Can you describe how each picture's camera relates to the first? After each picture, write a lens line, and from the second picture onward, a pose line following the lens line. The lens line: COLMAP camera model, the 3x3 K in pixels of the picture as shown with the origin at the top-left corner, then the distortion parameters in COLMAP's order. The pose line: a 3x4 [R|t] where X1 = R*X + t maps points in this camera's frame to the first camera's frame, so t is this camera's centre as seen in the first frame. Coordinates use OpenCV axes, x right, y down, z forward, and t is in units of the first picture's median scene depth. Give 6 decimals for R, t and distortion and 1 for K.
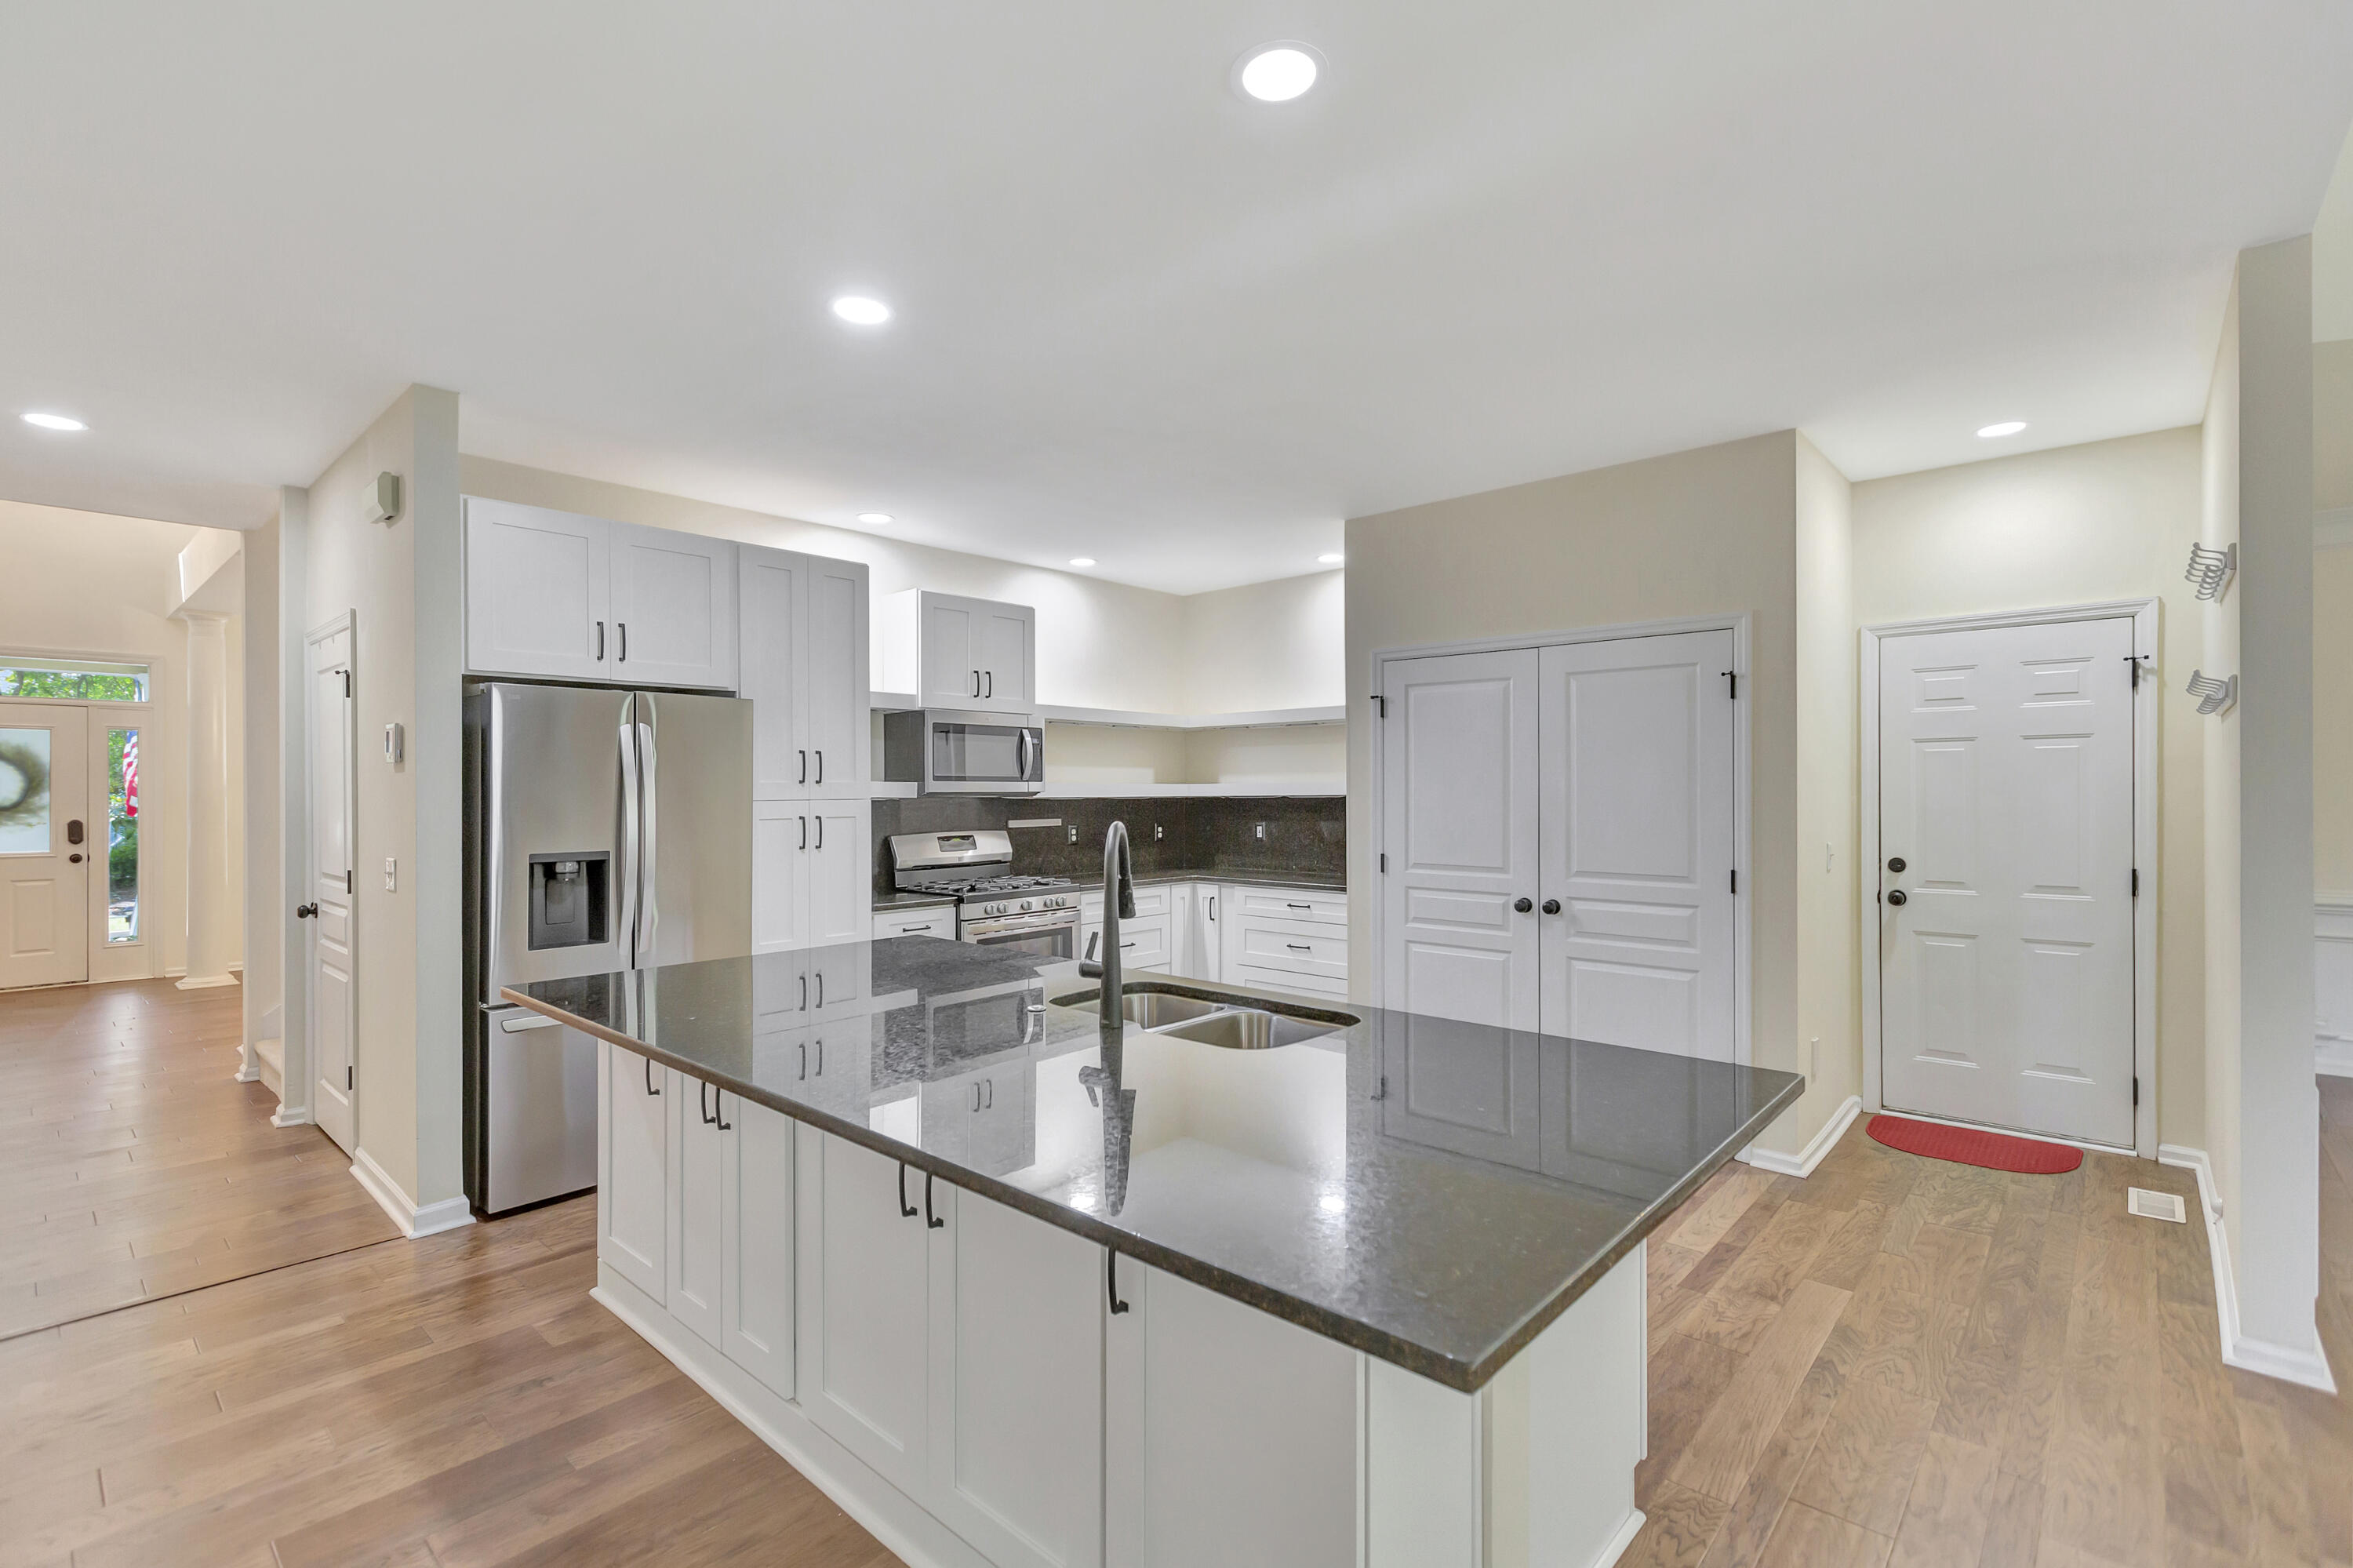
lens RADIAL K [[1070.3, 0, 1171.2], [0, 1070.3, 790.0], [0, 0, 1]] dist [0.003100, -0.000107]
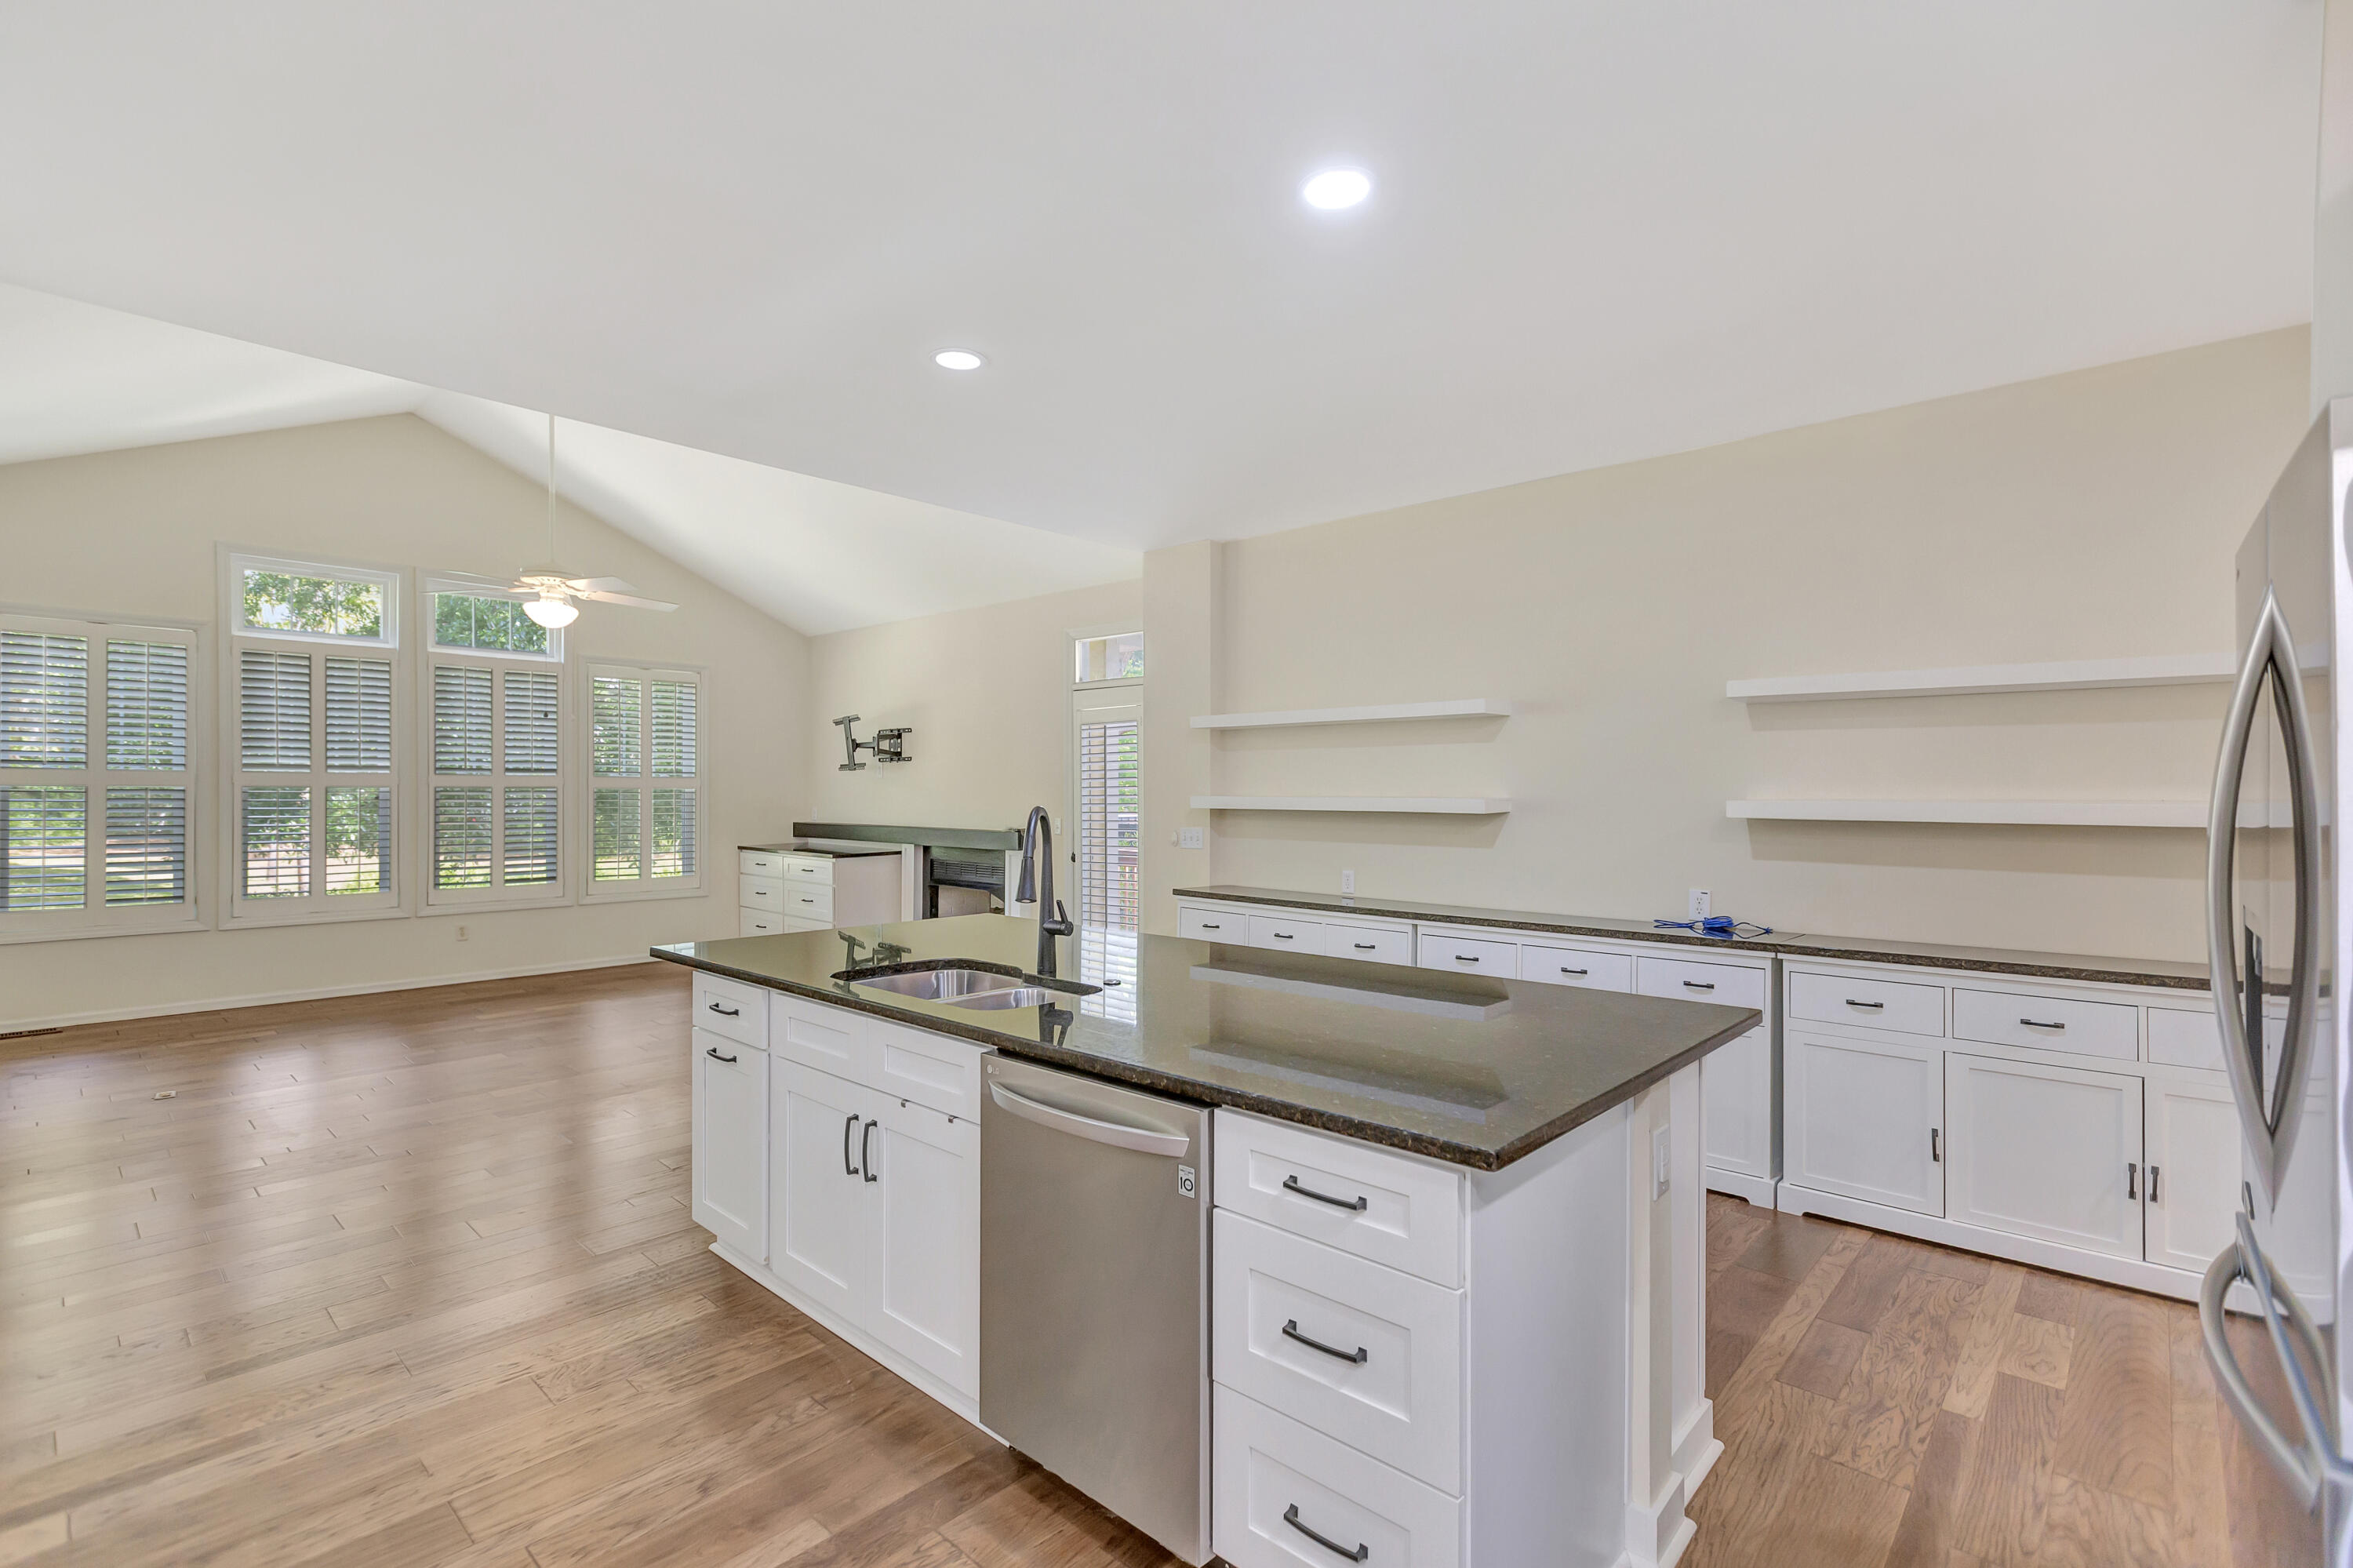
lens RADIAL K [[1070.3, 0, 1171.2], [0, 1070.3, 790.0], [0, 0, 1]] dist [0.003100, -0.000107]
pose [[-0.999994, -0.000024, 0.003568, -0.091786], [-0.000027, 1.000000, -0.000878, 0.006632], [-0.003568, -0.000878, -0.999993, 1.011819]]
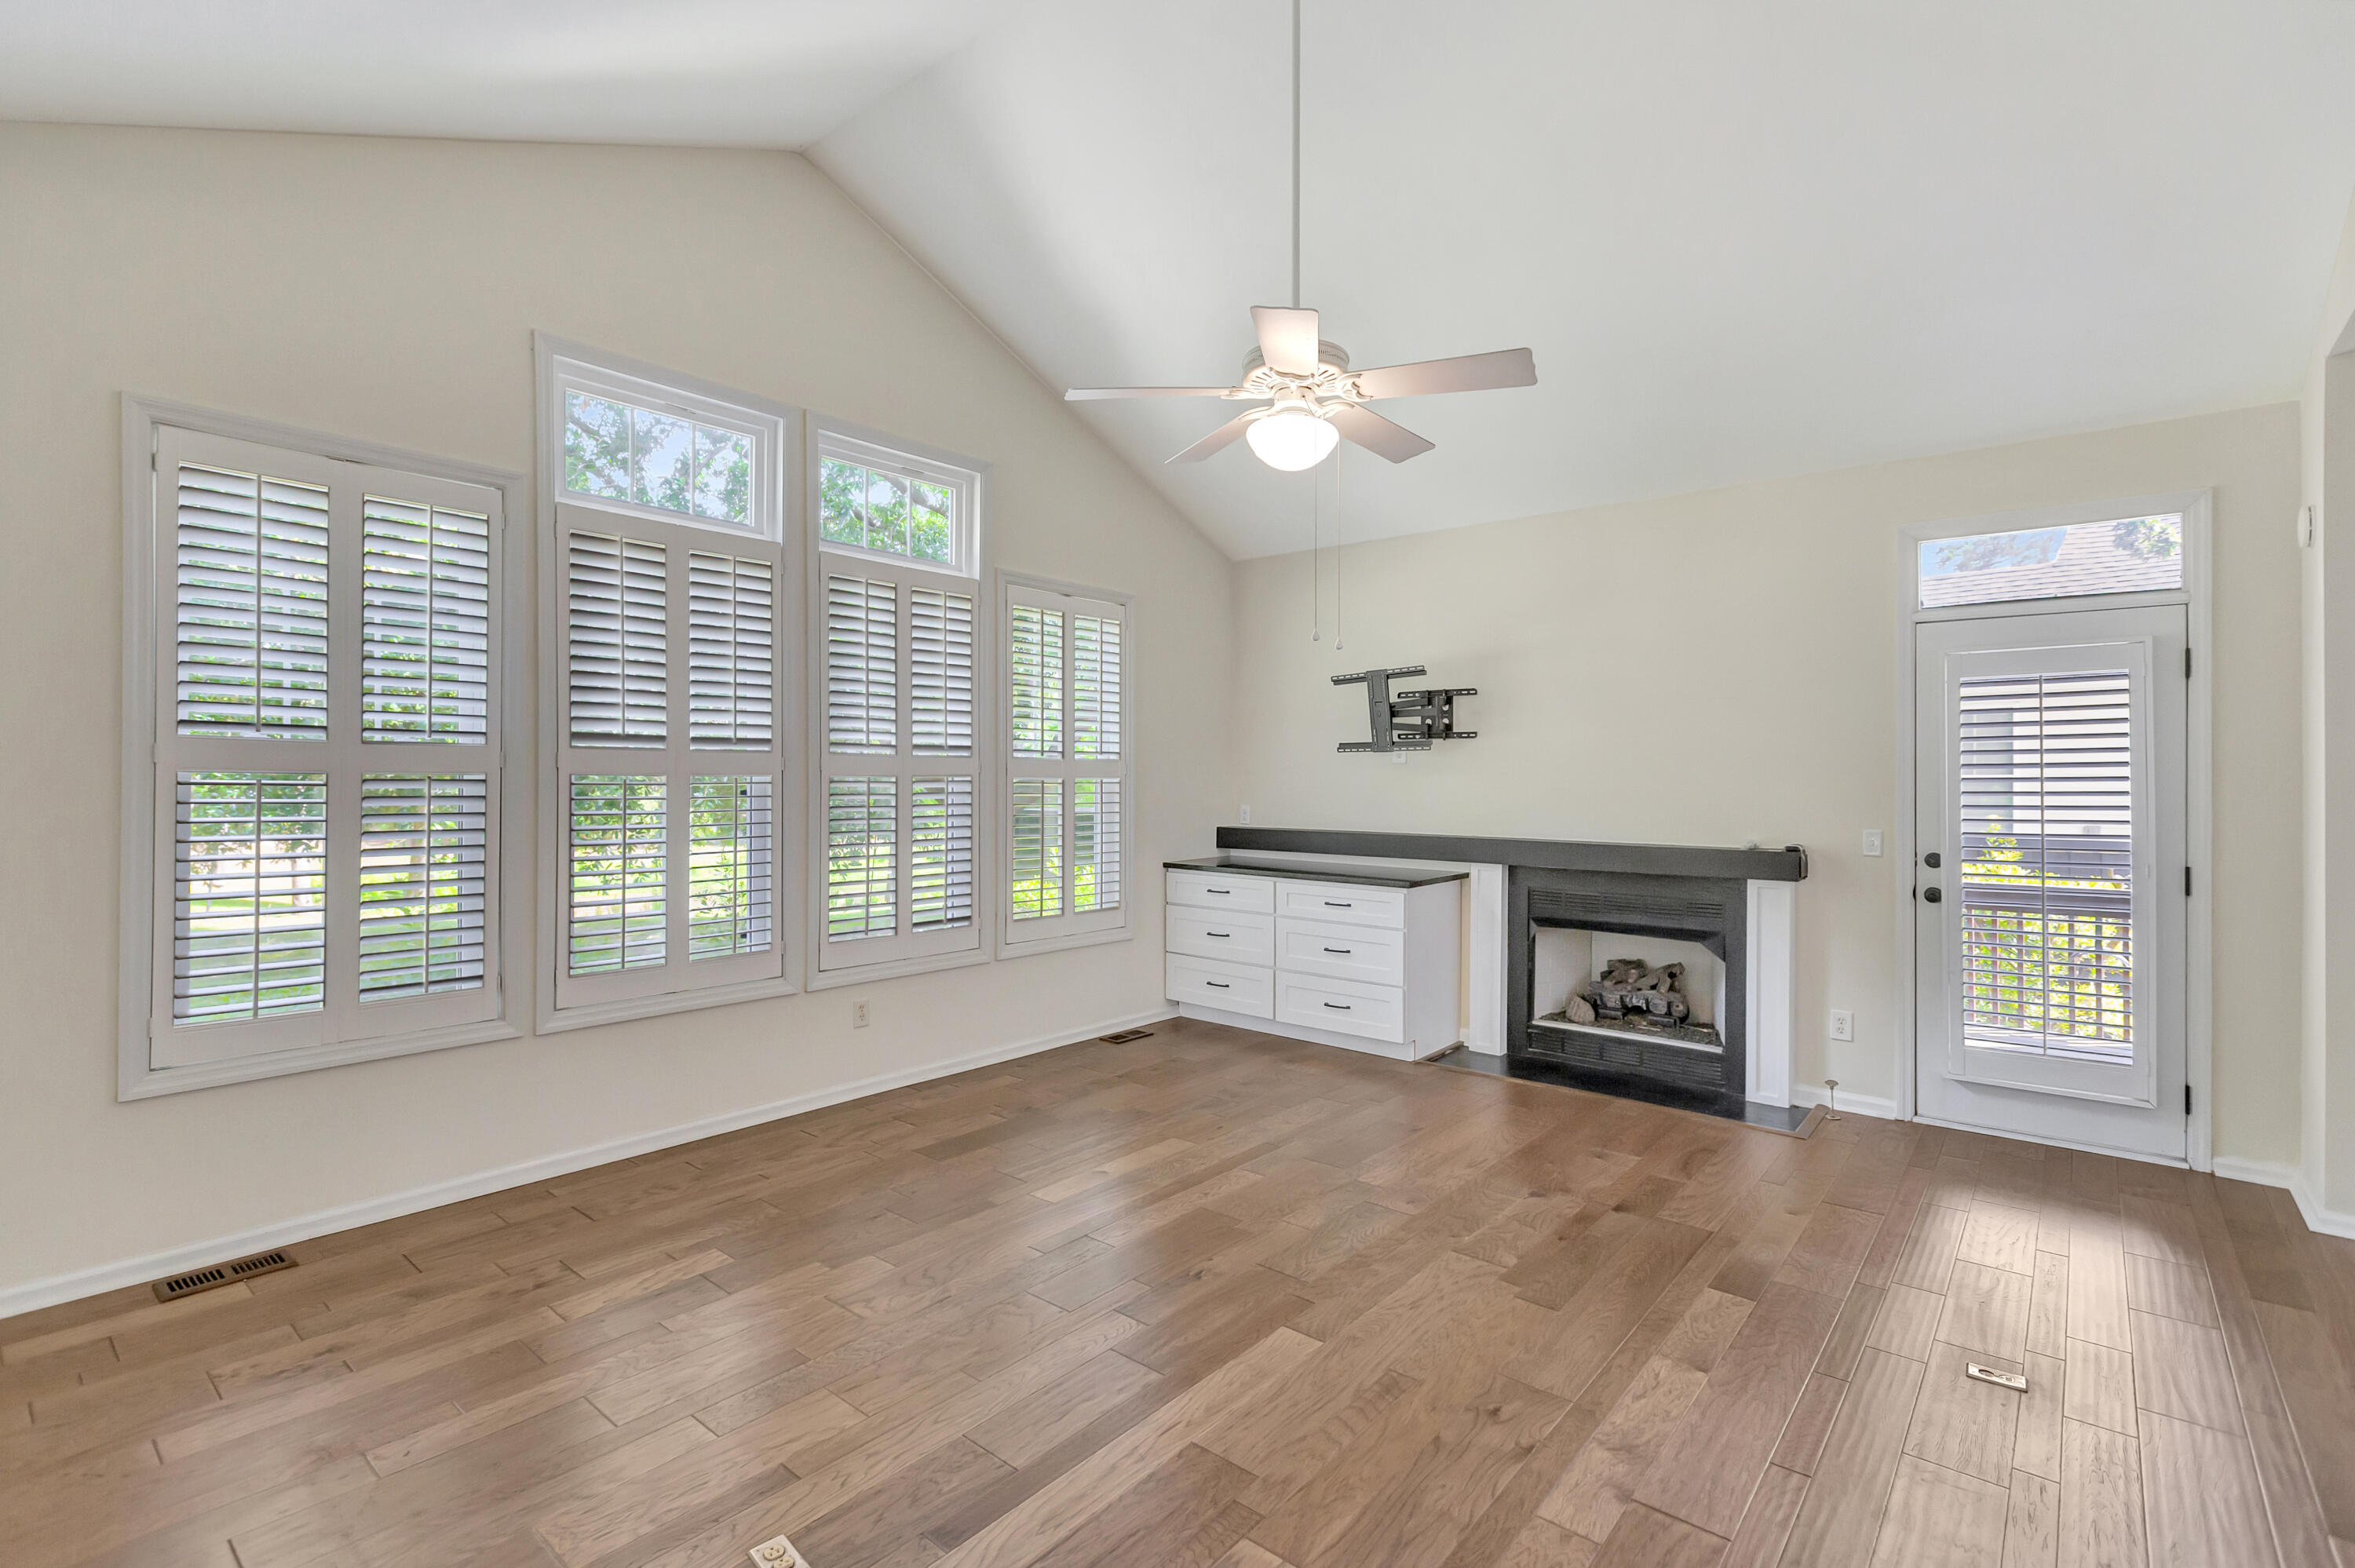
lens RADIAL K [[1088.3, 0, 1178.6], [0, 1088.3, 774.2], [0, 0, 1]] dist [0.002005, 0.000159]
pose [[-0.999262, -0.003814, -0.038219, 0.642859], [-0.003732, 0.999991, -0.002206, 0.001389], [0.038227, -0.002062, -0.999267, 0.476438]]
